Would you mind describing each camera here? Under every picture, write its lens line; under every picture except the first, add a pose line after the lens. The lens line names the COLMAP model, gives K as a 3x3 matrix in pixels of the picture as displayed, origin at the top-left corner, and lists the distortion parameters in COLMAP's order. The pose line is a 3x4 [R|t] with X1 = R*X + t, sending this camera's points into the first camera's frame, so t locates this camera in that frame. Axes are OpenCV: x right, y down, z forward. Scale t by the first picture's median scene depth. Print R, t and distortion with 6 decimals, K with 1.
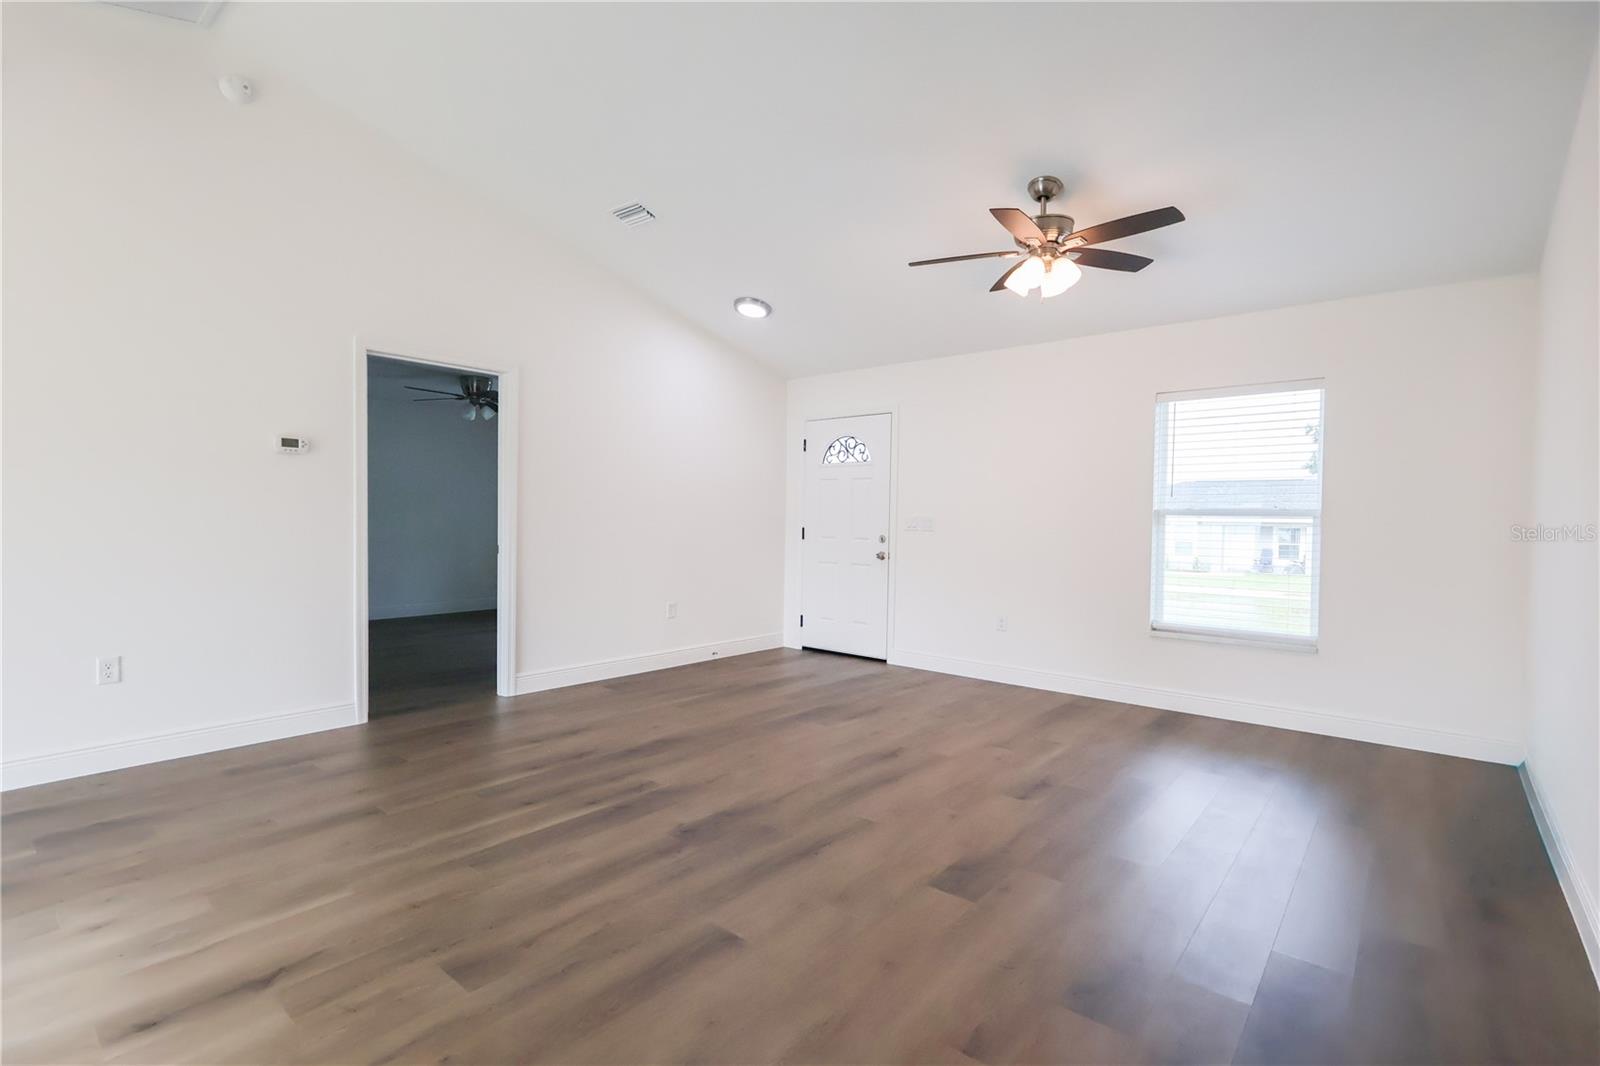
lens RADIAL K [[739.2, 0, 799.7], [0, 739.2, 534.8], [0, 0, 1]] dist [-0.002484, 0.001085]
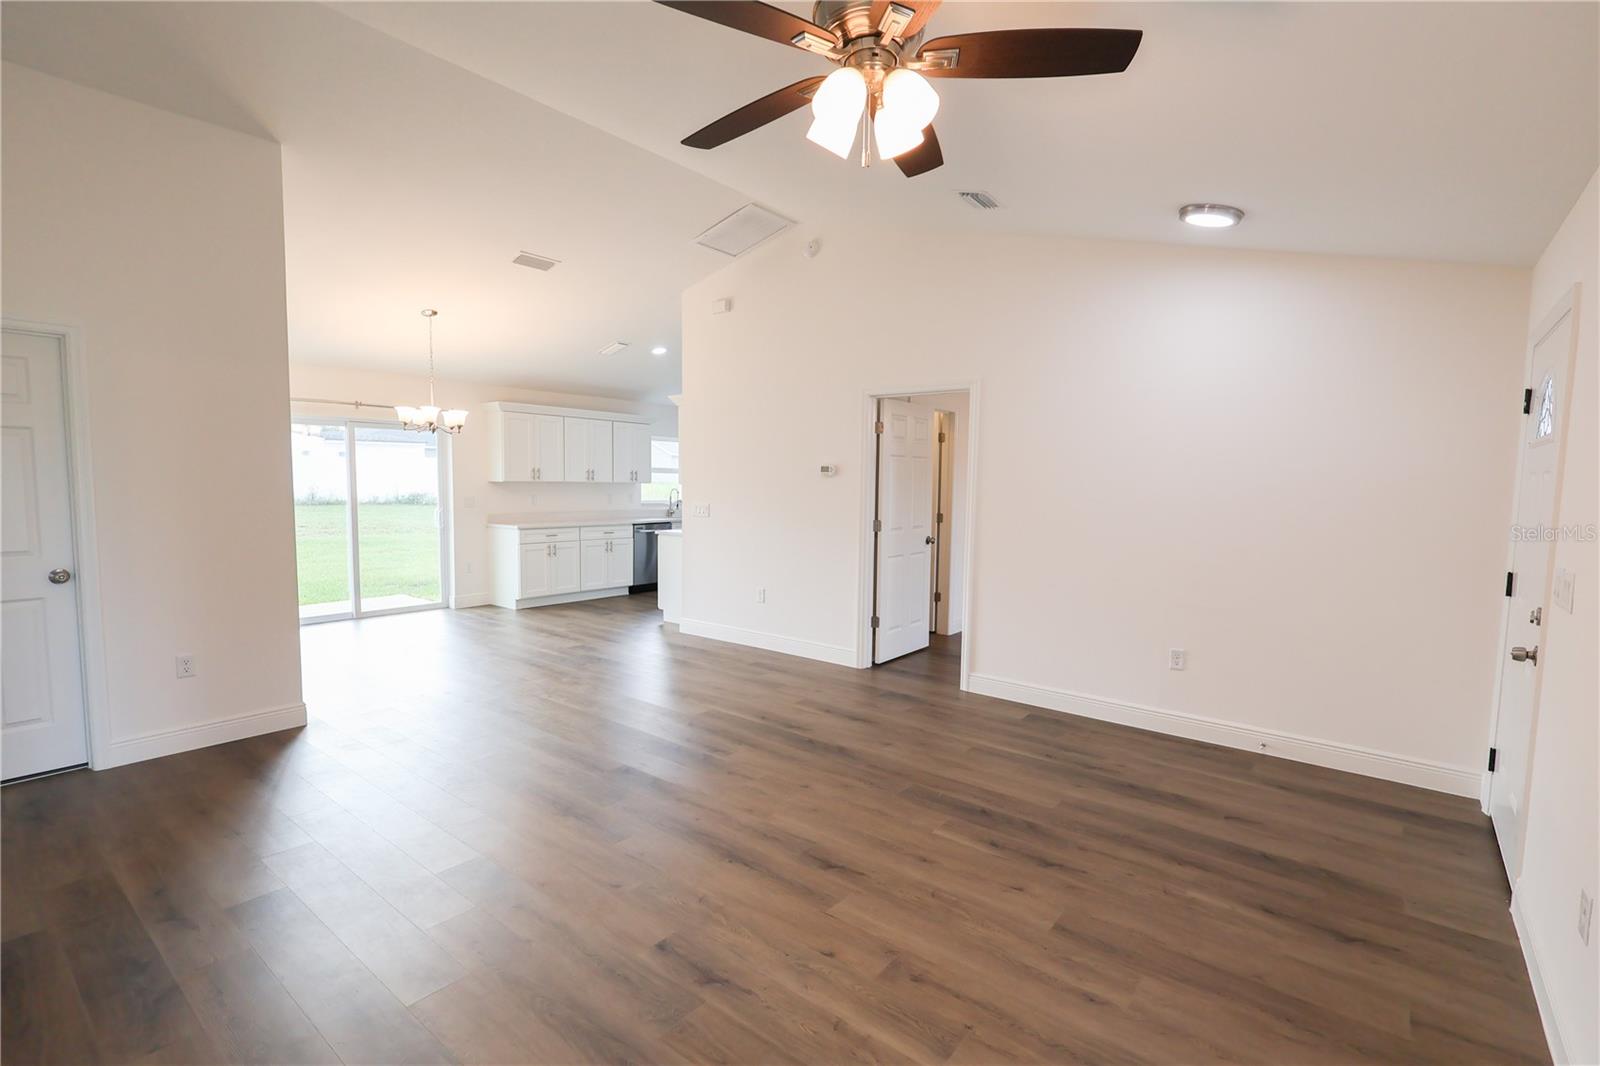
lens RADIAL K [[739.2, 0, 803.2], [0, 739.2, 535.2], [0, 0, 1]] dist [-0.002484, 0.001085]
pose [[0.027429, 0.063971, -0.997575, 0.871243], [-0.037228, 0.997323, 0.062932, -0.087475], [0.998930, 0.035411, 0.029737, 0.954004]]
